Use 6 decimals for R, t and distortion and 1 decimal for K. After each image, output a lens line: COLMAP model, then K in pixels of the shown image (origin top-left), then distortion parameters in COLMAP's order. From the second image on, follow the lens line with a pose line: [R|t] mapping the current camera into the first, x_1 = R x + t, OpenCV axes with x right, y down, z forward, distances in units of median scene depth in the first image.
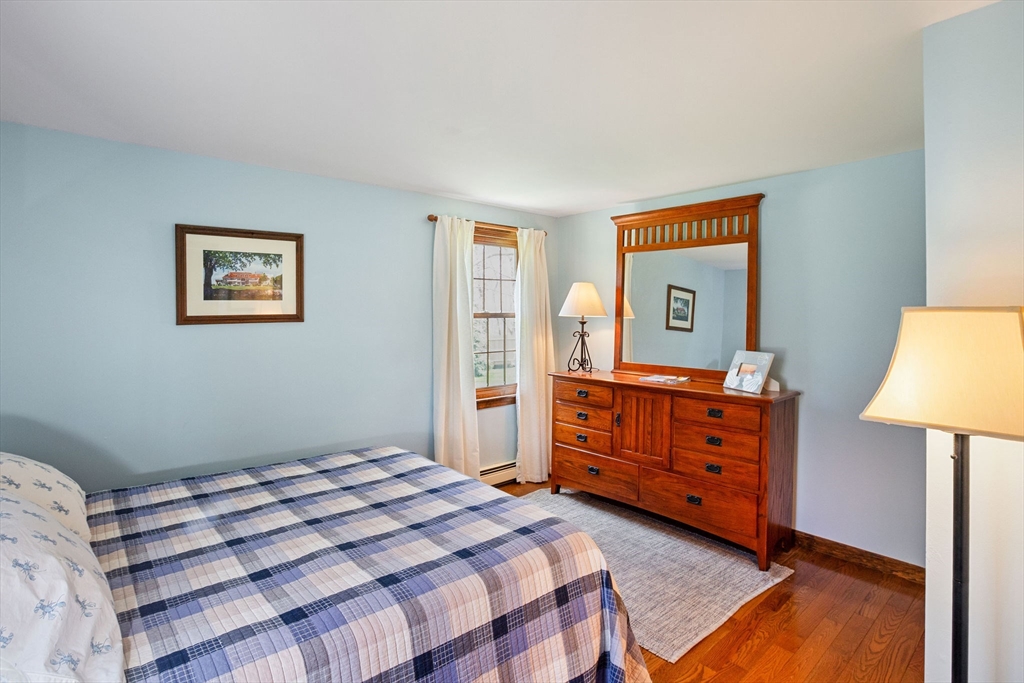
lens RADIAL K [[526.4, 0, 511.0], [0, 526.4, 322.5], [0, 0, 1]] dist [-0.000687, -0.000288]
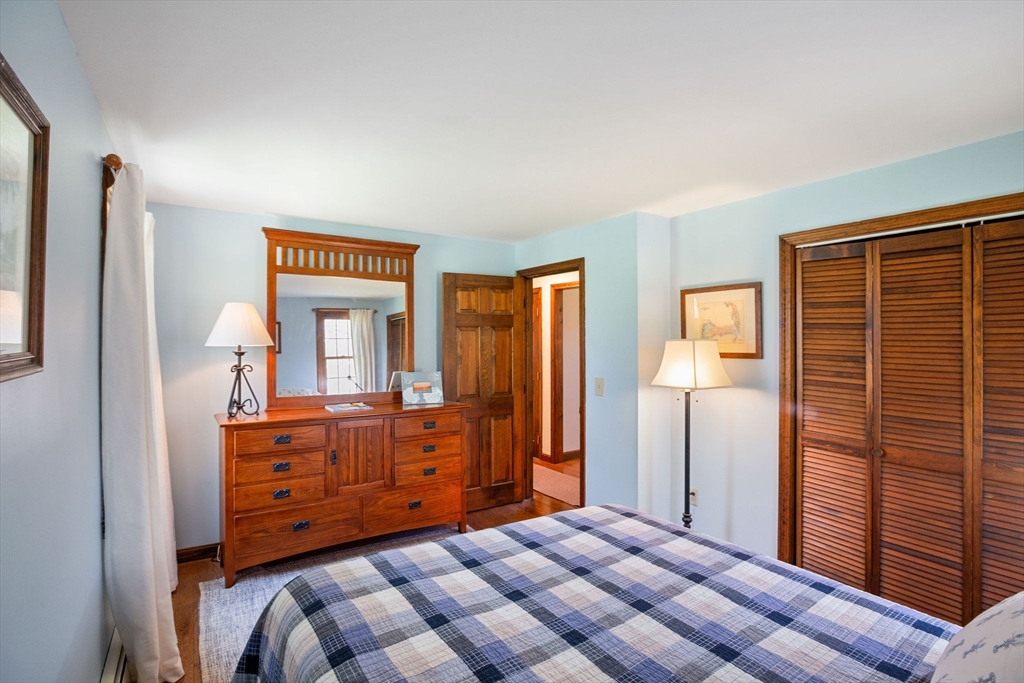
lens RADIAL K [[497.0, 0, 512.0], [0, 497.0, 341.5], [0, 0, 1]] dist [-0.018423, 0.000739]
pose [[0.143980, -0.008804, 0.989541, -0.623852], [0.011696, 0.999906, 0.007194, -0.021540], [-0.989511, 0.010538, 0.144069, 0.575480]]
